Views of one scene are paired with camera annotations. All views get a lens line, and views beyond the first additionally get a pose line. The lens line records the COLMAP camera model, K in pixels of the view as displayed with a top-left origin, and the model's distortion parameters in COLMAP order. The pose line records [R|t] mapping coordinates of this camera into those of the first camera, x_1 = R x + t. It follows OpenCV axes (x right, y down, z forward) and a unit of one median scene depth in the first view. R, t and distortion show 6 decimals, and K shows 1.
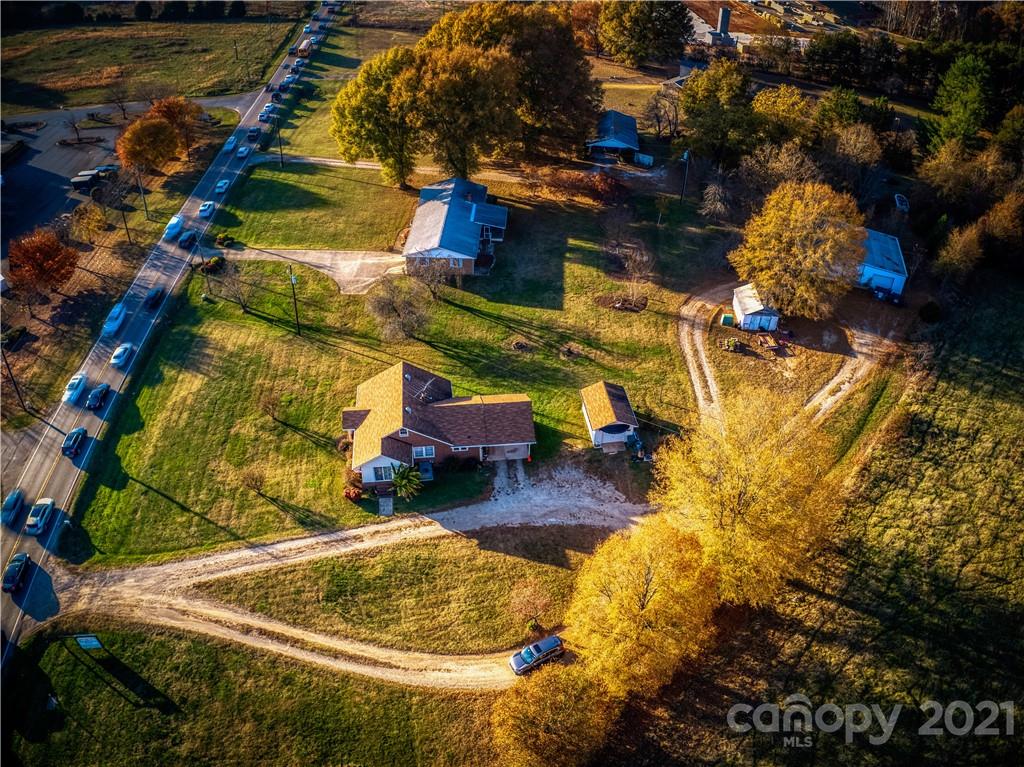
lens RADIAL K [[776.1, 0, 512.9], [0, 776.1, 389.4], [0, 0, 1]] dist [-0.252818, 0.072051]
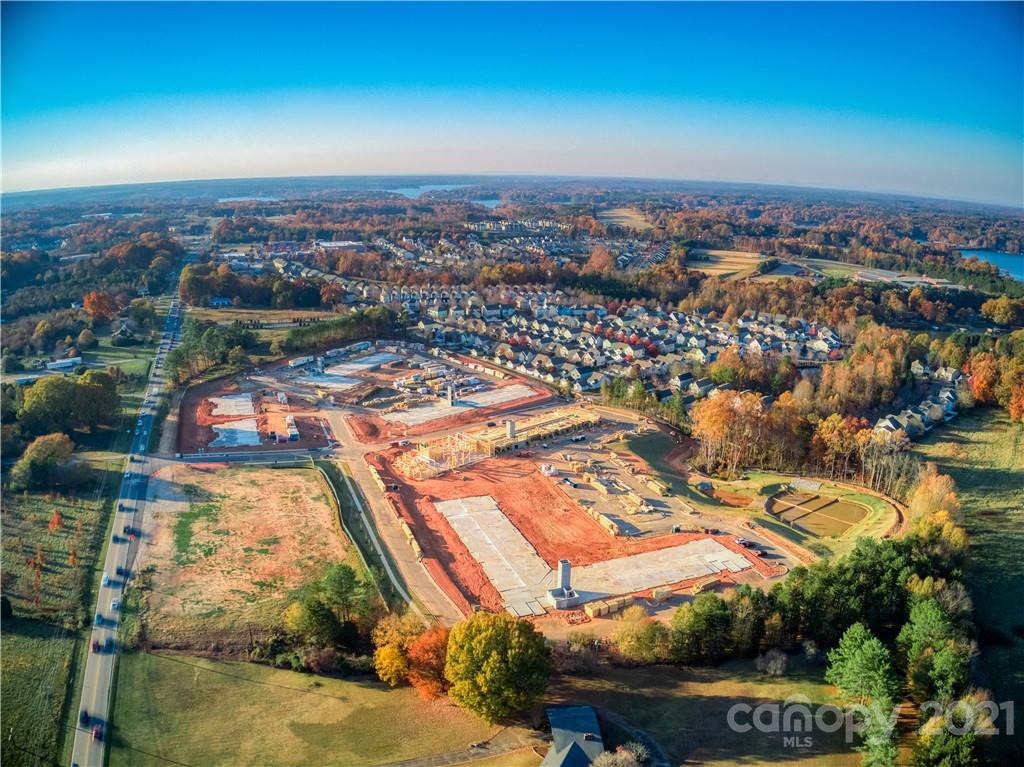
lens RADIAL K [[776.1, 0, 516.5], [0, 776.1, 384.8], [0, 0, 1]] dist [-0.252818, 0.072051]
pose [[0.953653, -0.085878, 0.288393, -0.054479], [0.191743, 0.912064, -0.362454, -1.133733], [-0.231906, 0.400953, 0.886260, 0.174794]]
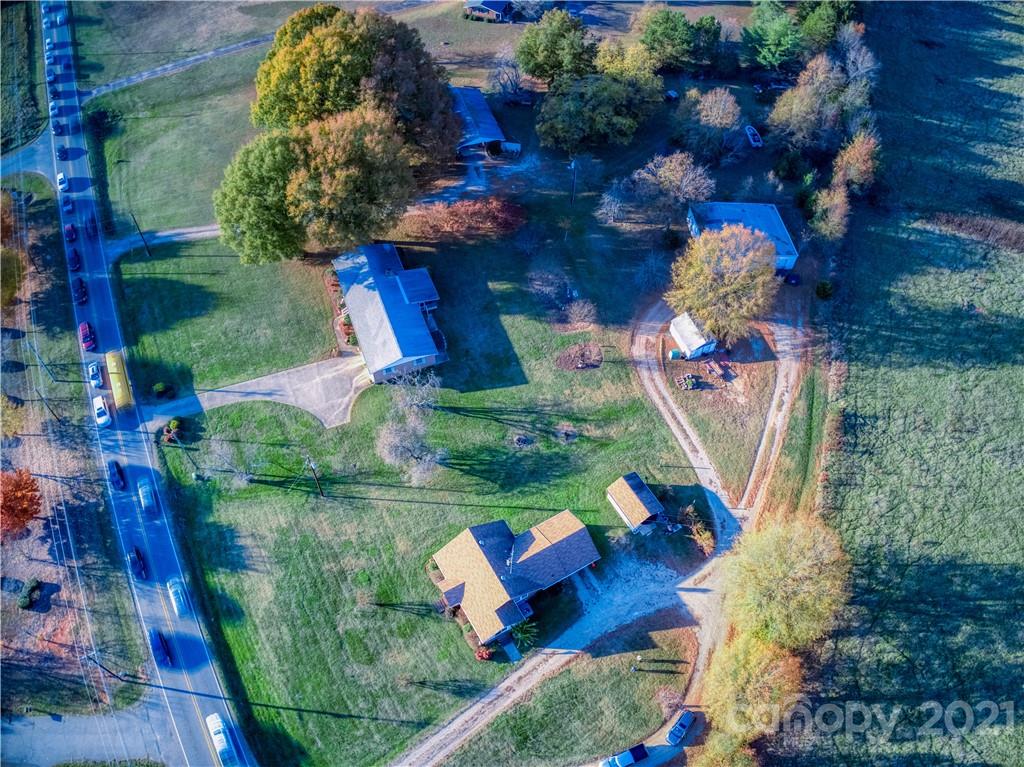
lens RADIAL K [[776.1, 0, 510.7], [0, 776.1, 385.4], [0, 0, 1]] dist [-0.252818, 0.072051]
pose [[0.916424, -0.332827, 0.222245, -0.258172], [0.250366, 0.910018, 0.330430, -0.568372], [-0.312223, -0.247172, 0.917291, -0.018750]]
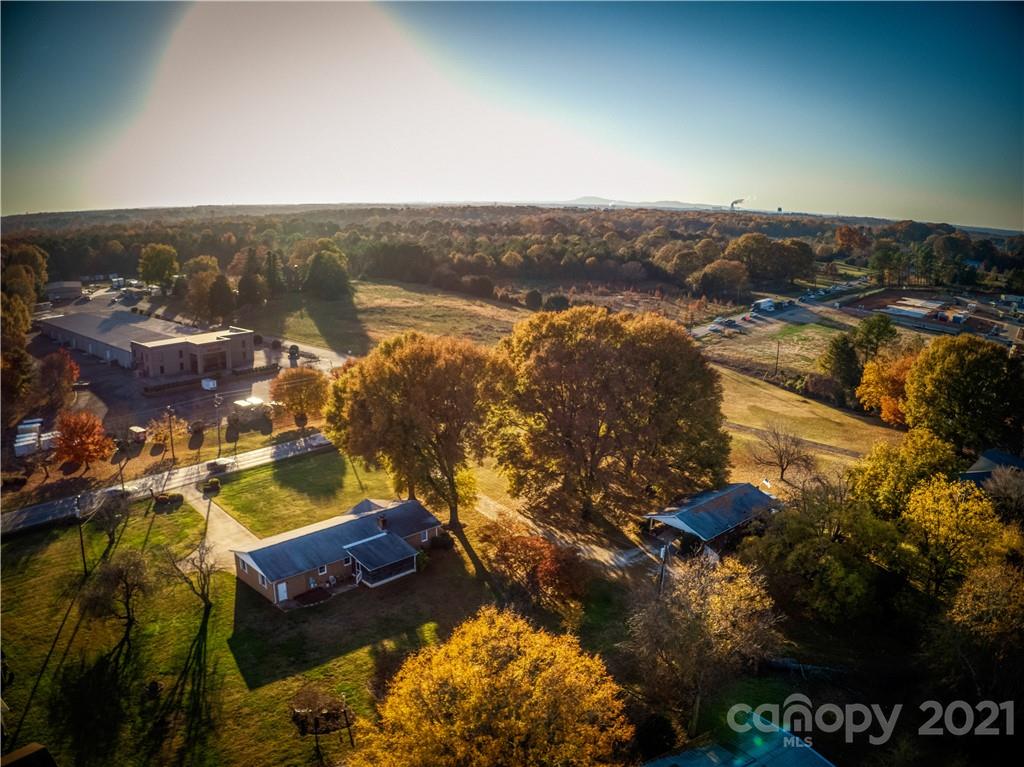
lens RADIAL K [[776.1, 0, 519.1], [0, 776.1, 383.8], [0, 0, 1]] dist [-0.252818, 0.072051]
pose [[0.741783, 0.151413, -0.653324, 0.730370], [-0.426503, 0.858301, -0.285332, -0.292725], [0.517546, 0.490299, 0.701251, 0.640381]]
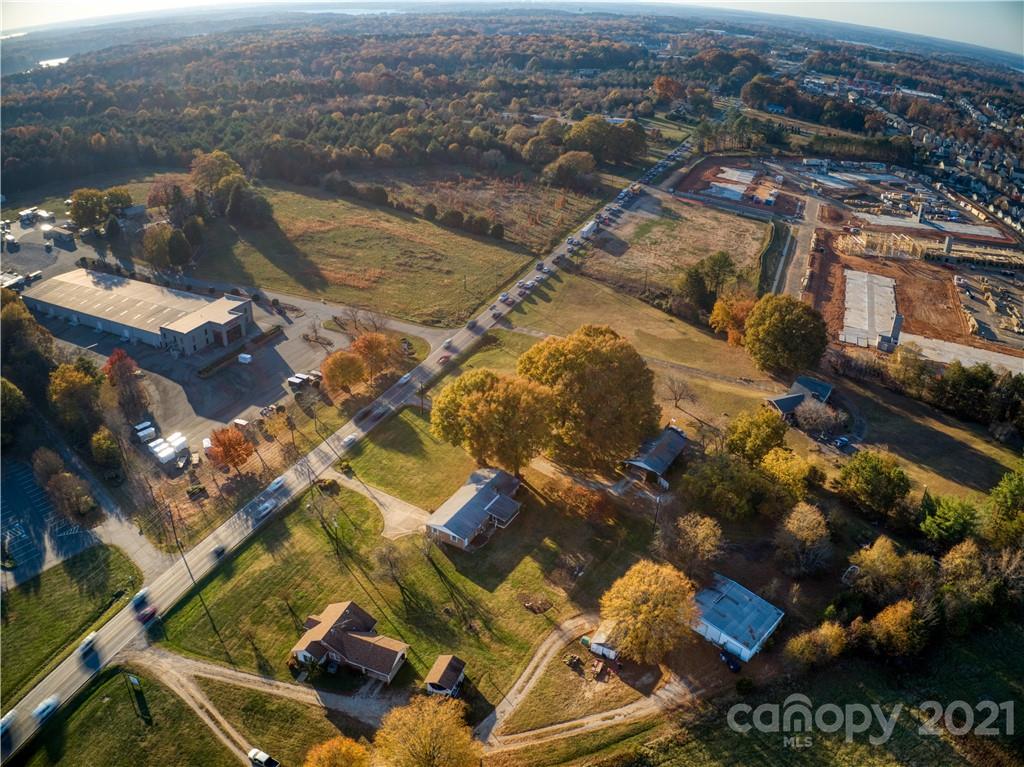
lens RADIAL K [[776.1, 0, 511.0], [0, 776.1, 389.0], [0, 0, 1]] dist [-0.252818, 0.072051]
pose [[0.887132, 0.224253, -0.403370, 0.695935], [-0.295797, 0.947173, -0.123968, -0.358659], [0.354261, 0.229292, 0.906600, -0.455066]]
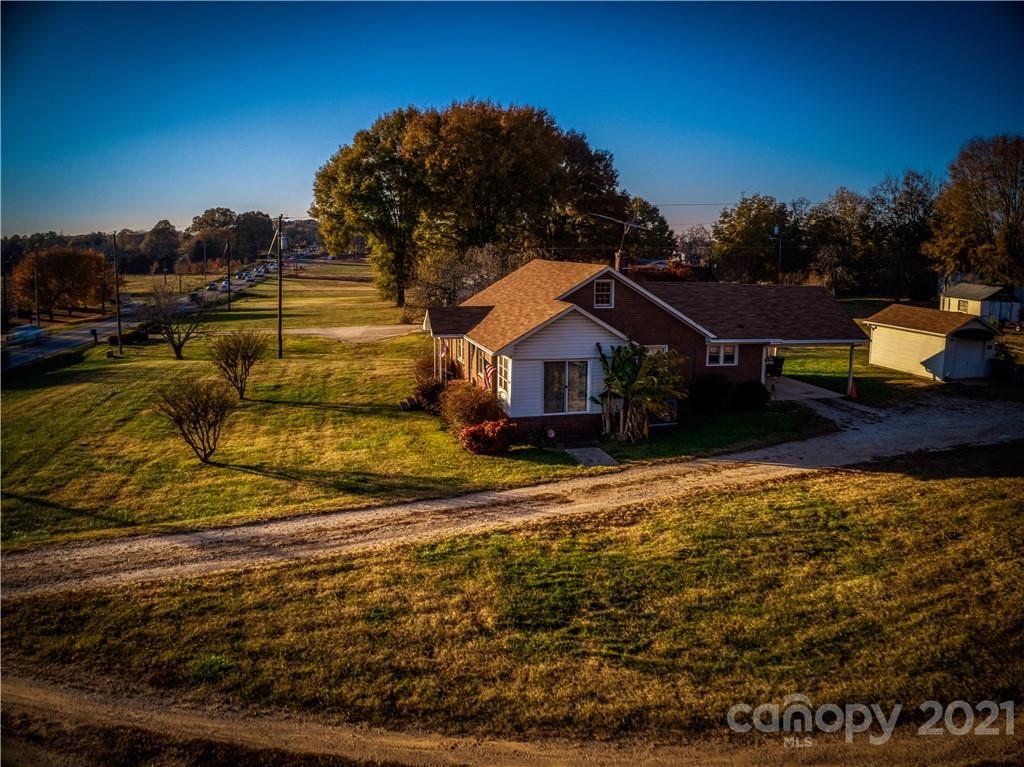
lens RADIAL K [[776.1, 0, 516.5], [0, 776.1, 389.8], [0, 0, 1]] dist [-0.252818, 0.072051]
pose [[0.990493, -0.033561, 0.133409, -0.213287], [0.092818, 0.878817, -0.468044, 0.249530], [-0.101534, 0.475977, 0.873577, 0.593144]]
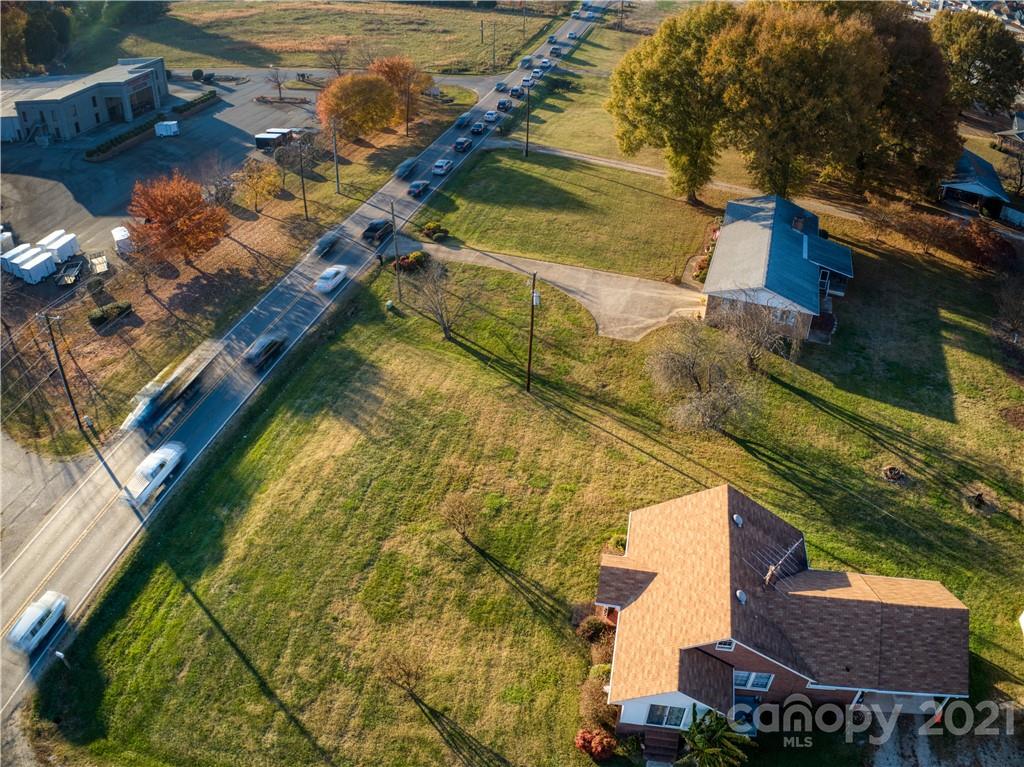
lens RADIAL K [[776.1, 0, 511.3], [0, 776.1, 387.0], [0, 0, 1]] dist [-0.252818, 0.072051]
pose [[0.955075, 0.161975, -0.248185, -0.159040], [-0.178677, 0.982824, -0.046160, -0.049347], [0.236445, 0.088432, 0.967612, 0.448646]]
